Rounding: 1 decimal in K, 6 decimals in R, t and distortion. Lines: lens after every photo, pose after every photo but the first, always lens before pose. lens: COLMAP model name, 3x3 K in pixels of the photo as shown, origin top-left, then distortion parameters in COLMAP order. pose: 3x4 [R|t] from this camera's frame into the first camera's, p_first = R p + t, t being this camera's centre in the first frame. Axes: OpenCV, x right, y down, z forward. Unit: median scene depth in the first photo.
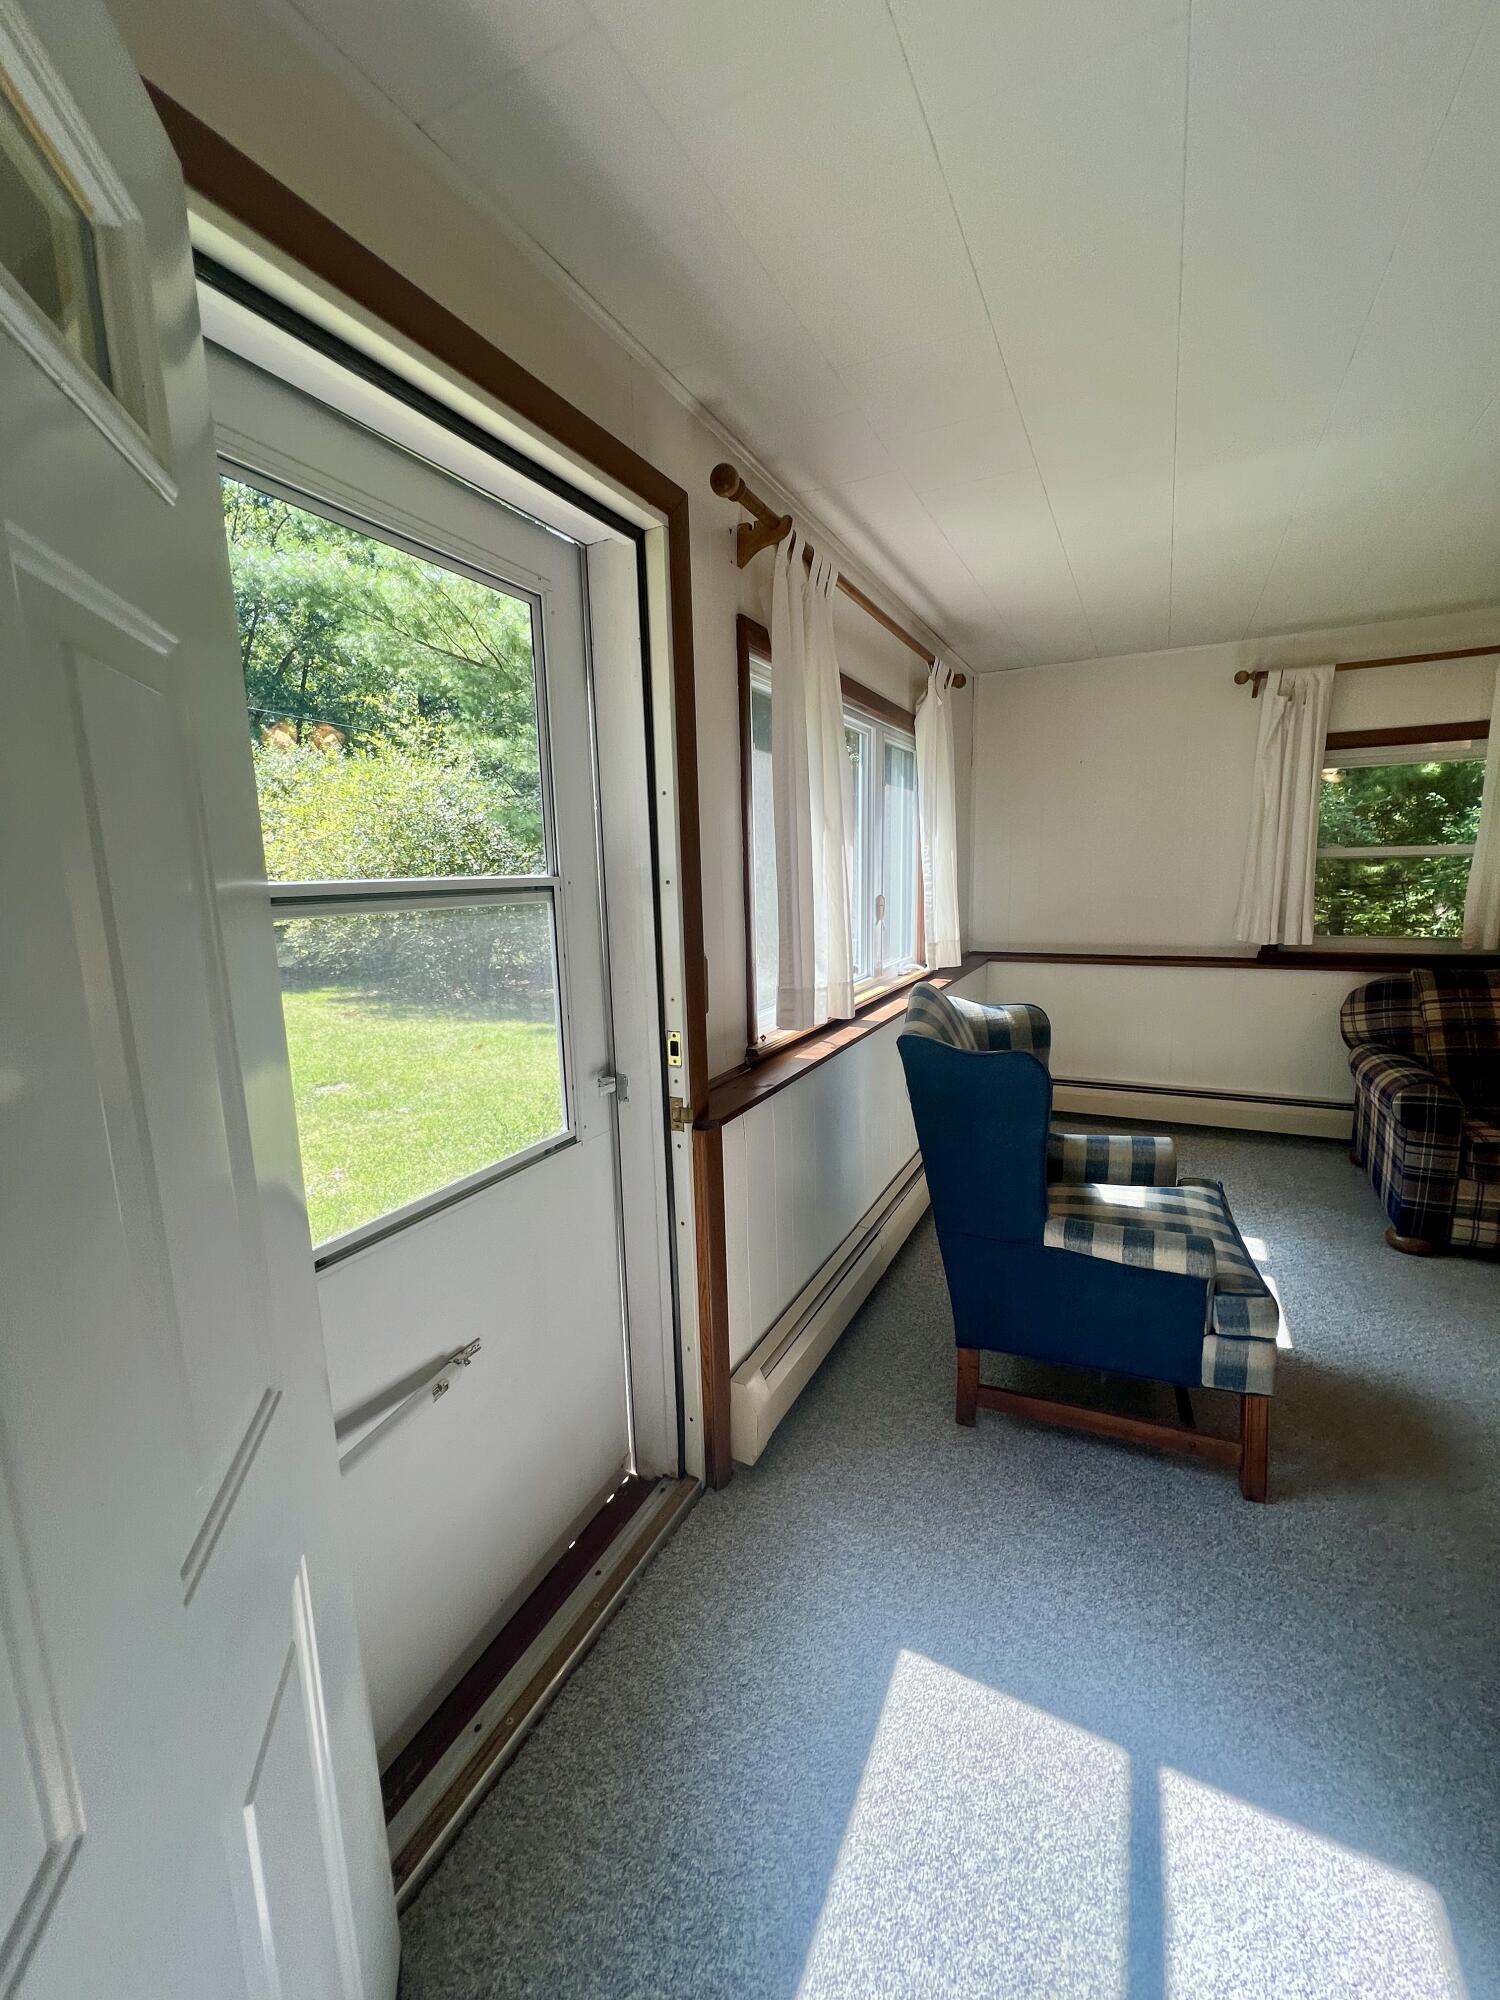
lens RADIAL K [[802.4, 0, 753.7], [0, 802.4, 1000.6], [0, 0, 1]] dist [-0.001391, -0.000168]
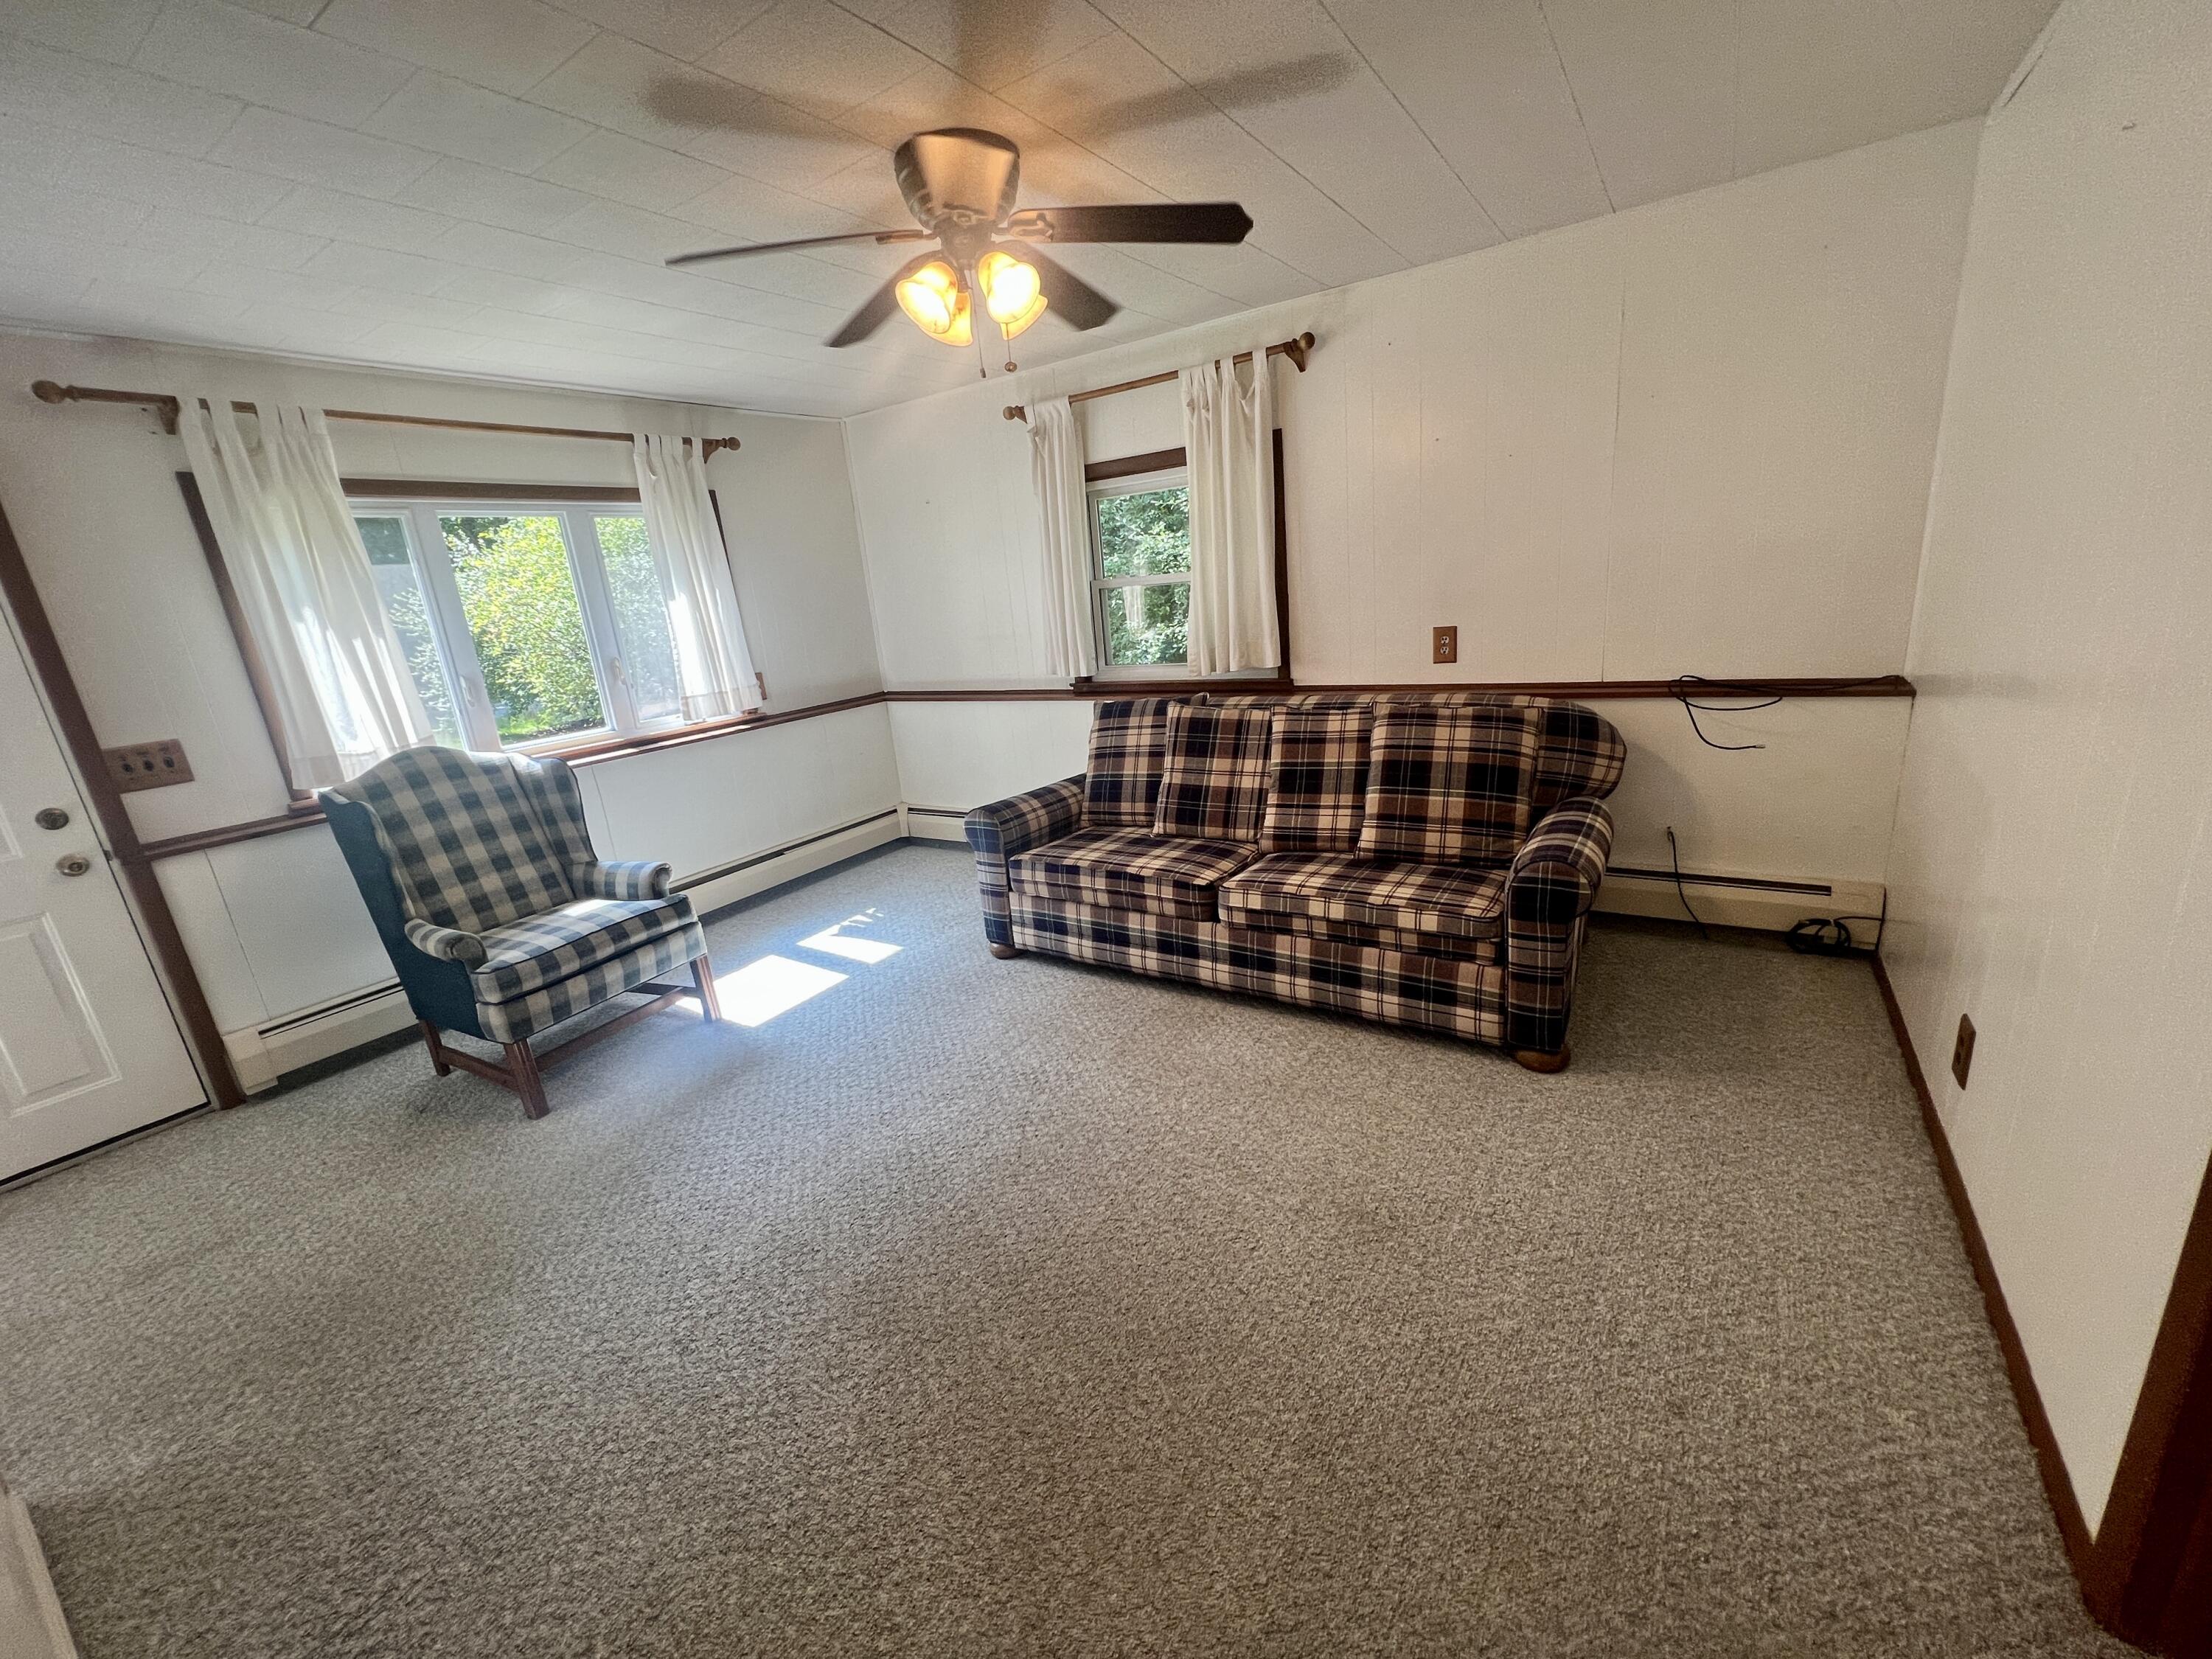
lens RADIAL K [[887.4, 0, 1105.2], [0, 887.4, 831.9], [0, 0, 1]] dist [-0.001391, -0.000168]
pose [[0.992258, -0.029166, -0.120724, 0.888983], [0.043414, 0.992167, 0.117128, -0.003268], [0.116362, -0.121462, 0.985752, -0.166344]]
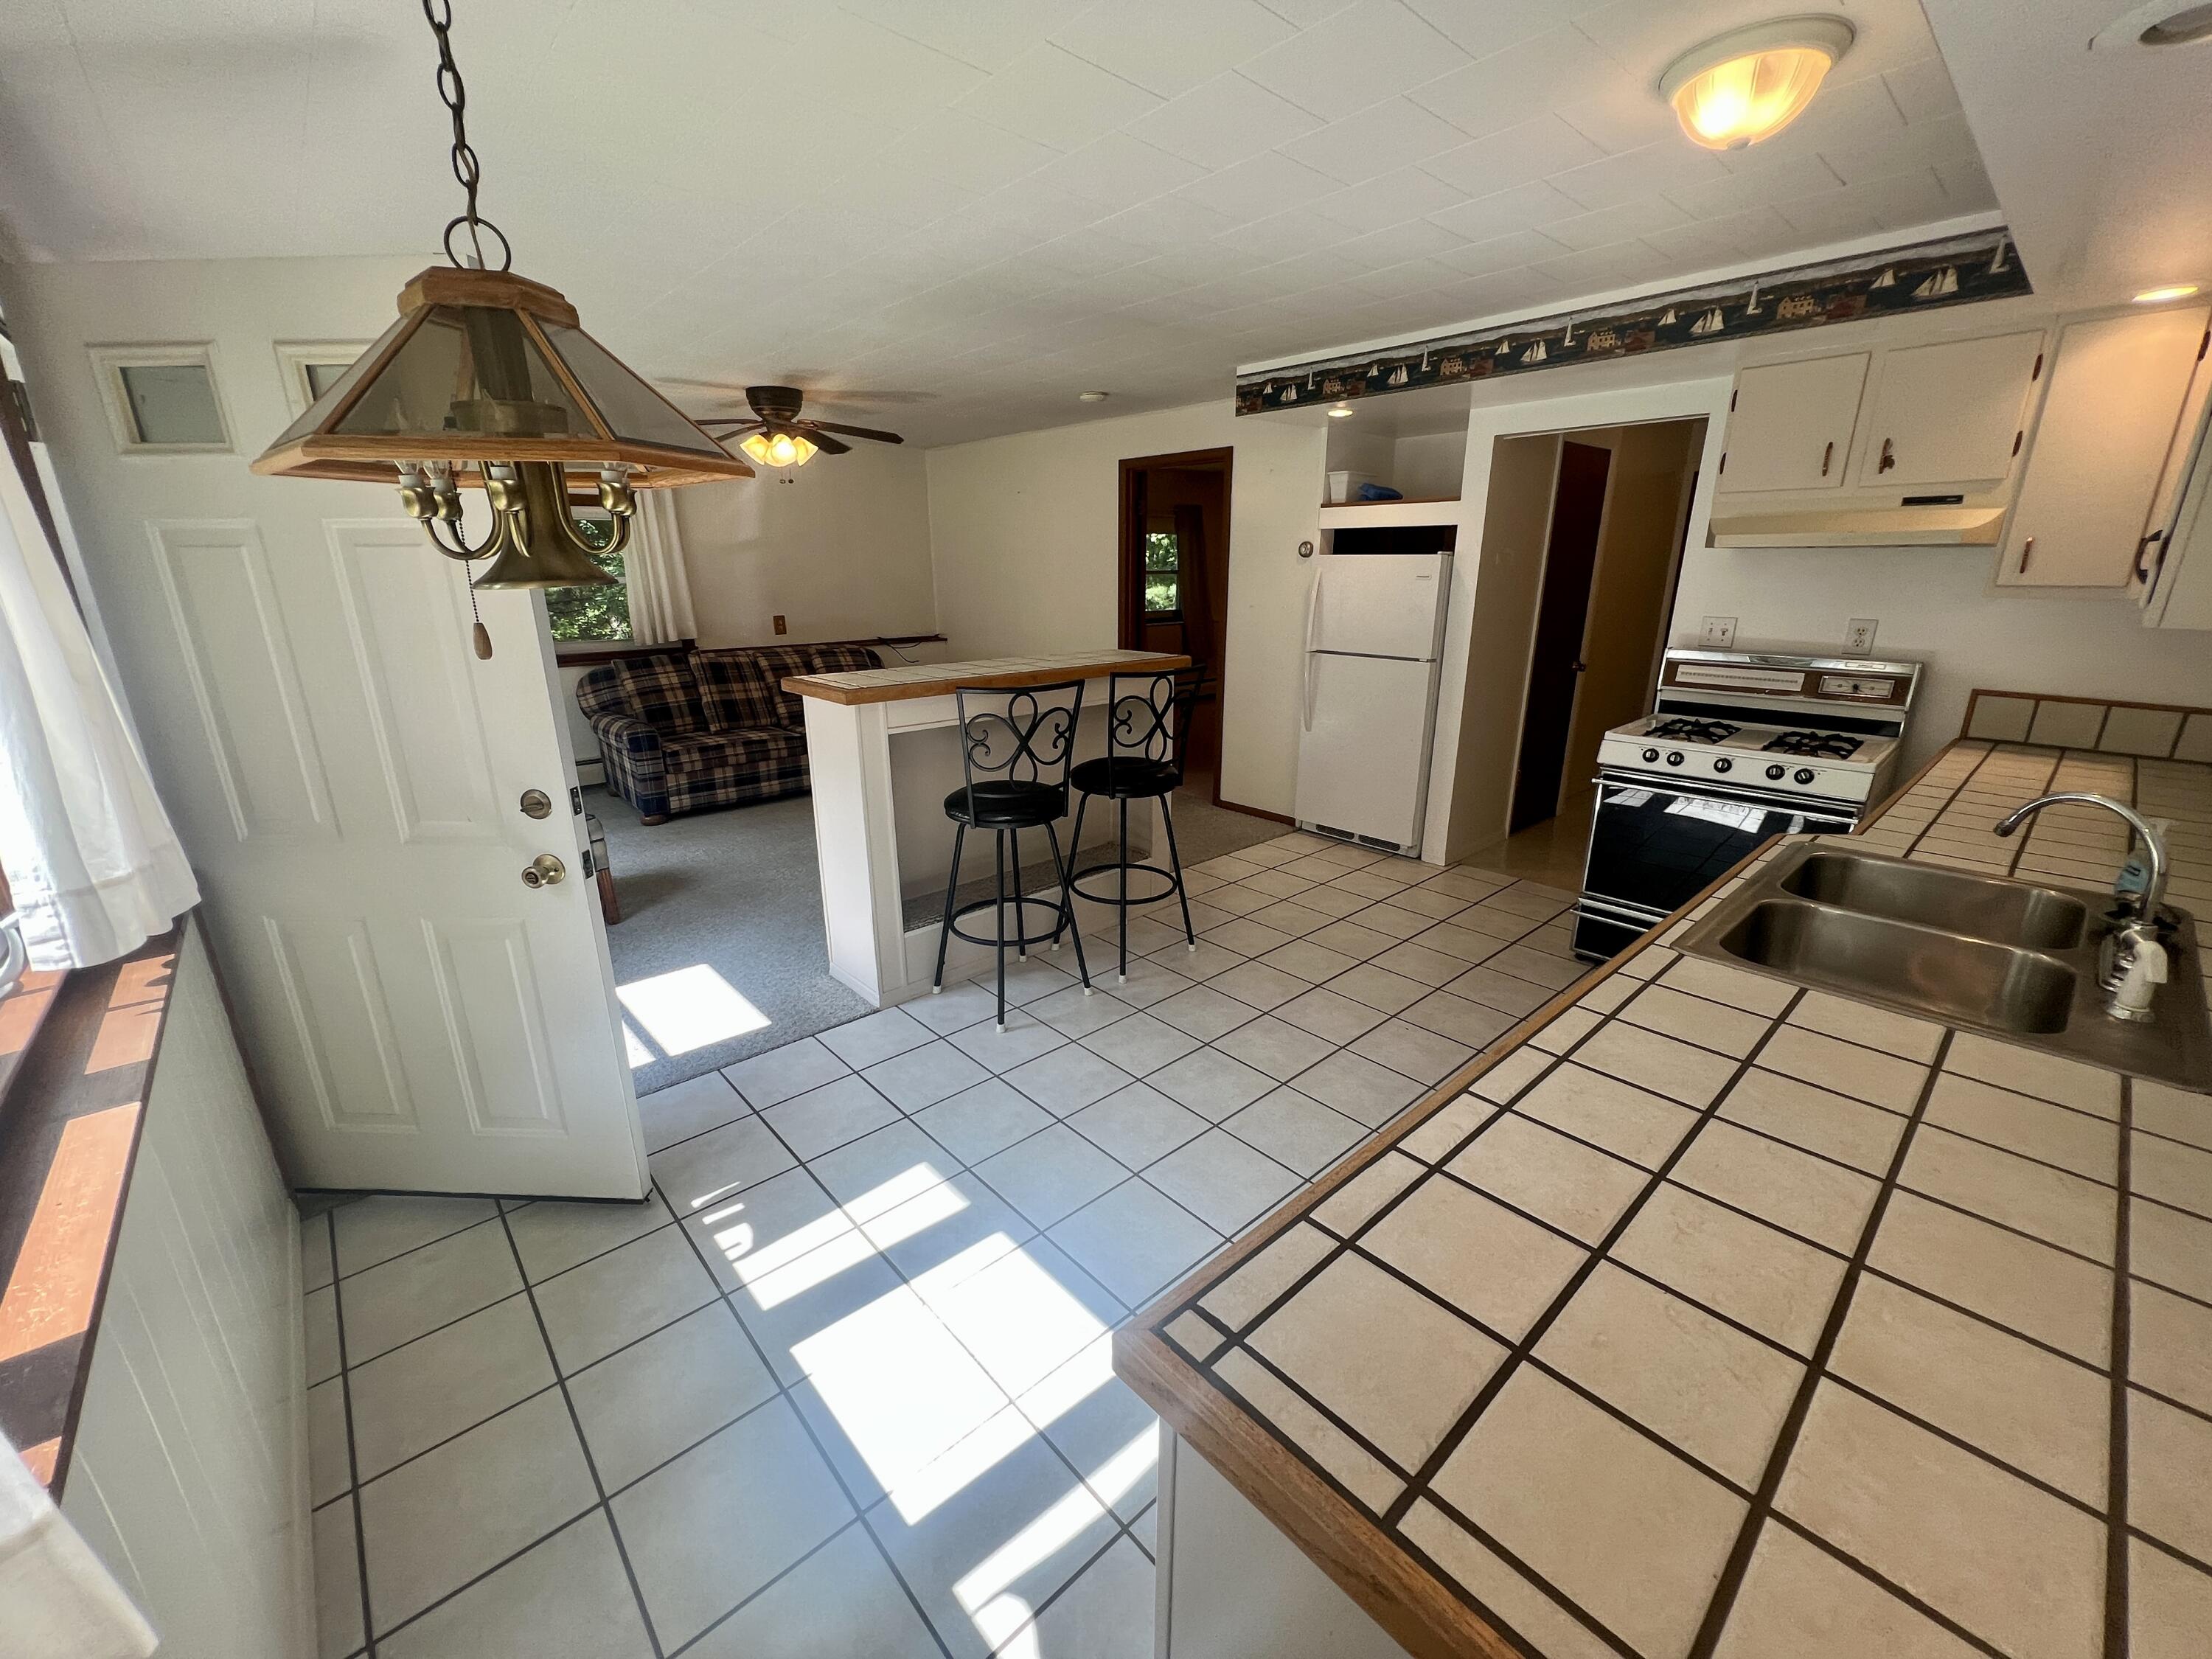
lens RADIAL K [[887.4, 0, 1103.3], [0, 887.4, 832.3], [0, 0, 1]] dist [-0.001391, -0.000168]
pose [[0.363284, -0.245487, 0.898755, -0.422953], [0.144340, 0.967845, 0.206015, 0.061927], [-0.920430, 0.054885, 0.387036, -0.482423]]
